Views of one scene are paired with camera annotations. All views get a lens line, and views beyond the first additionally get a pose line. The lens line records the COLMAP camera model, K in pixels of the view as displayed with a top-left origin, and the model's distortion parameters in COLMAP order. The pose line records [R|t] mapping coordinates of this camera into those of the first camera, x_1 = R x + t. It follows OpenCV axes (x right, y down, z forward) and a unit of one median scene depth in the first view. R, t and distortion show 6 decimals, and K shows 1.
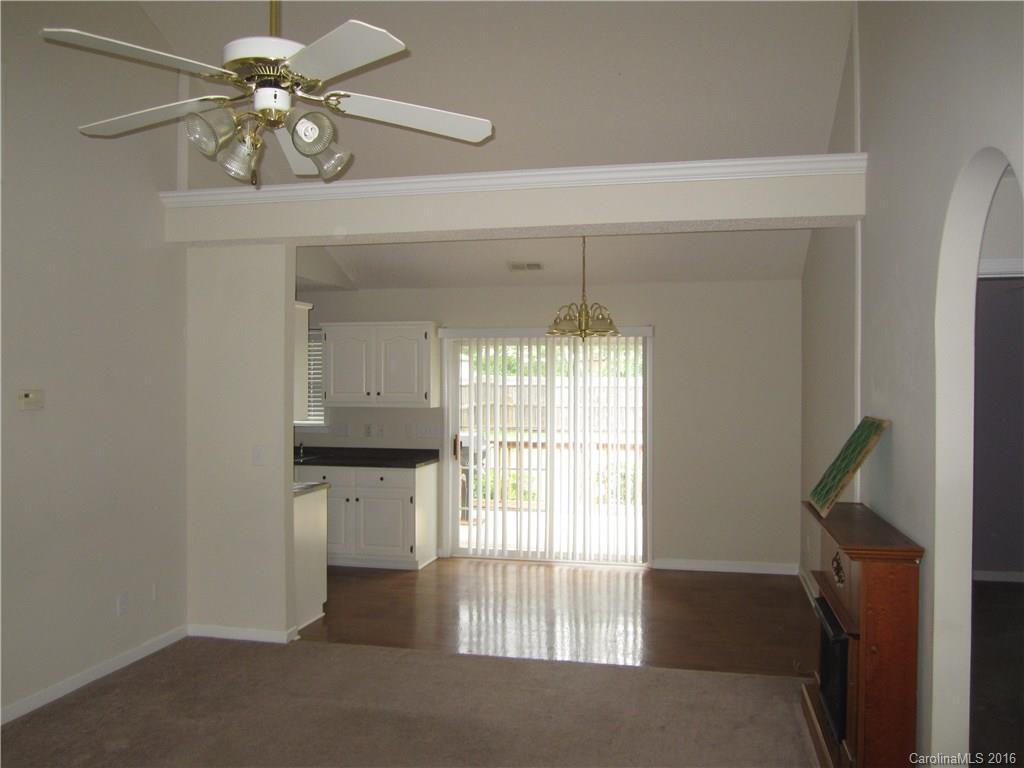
lens RADIAL K [[855.9, 0, 509.2], [0, 855.9, 382.4], [0, 0, 1]] dist [-0.007254, -0.048886]
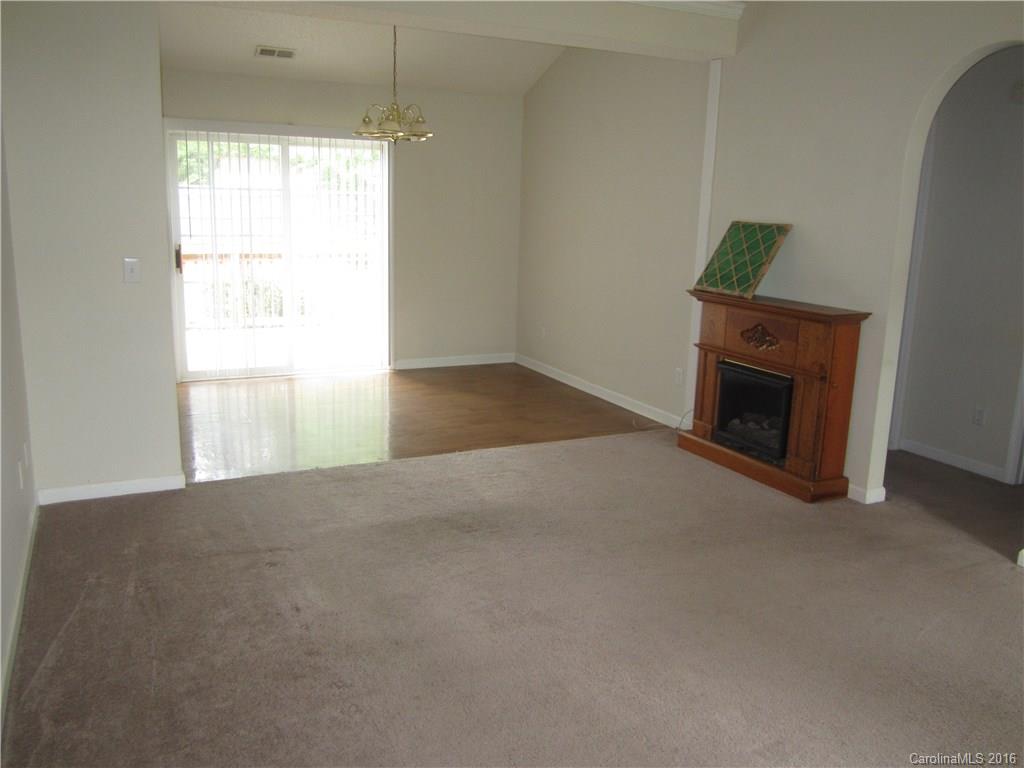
lens RADIAL K [[855.9, 0, 509.2], [0, 855.9, 382.4], [0, 0, 1]] dist [-0.007254, -0.048886]
pose [[0.783604, -0.113849, 0.610740, -0.369219], [-0.022284, 0.977282, 0.210768, 0.007826], [-0.620861, -0.178768, 0.763265, 0.106997]]
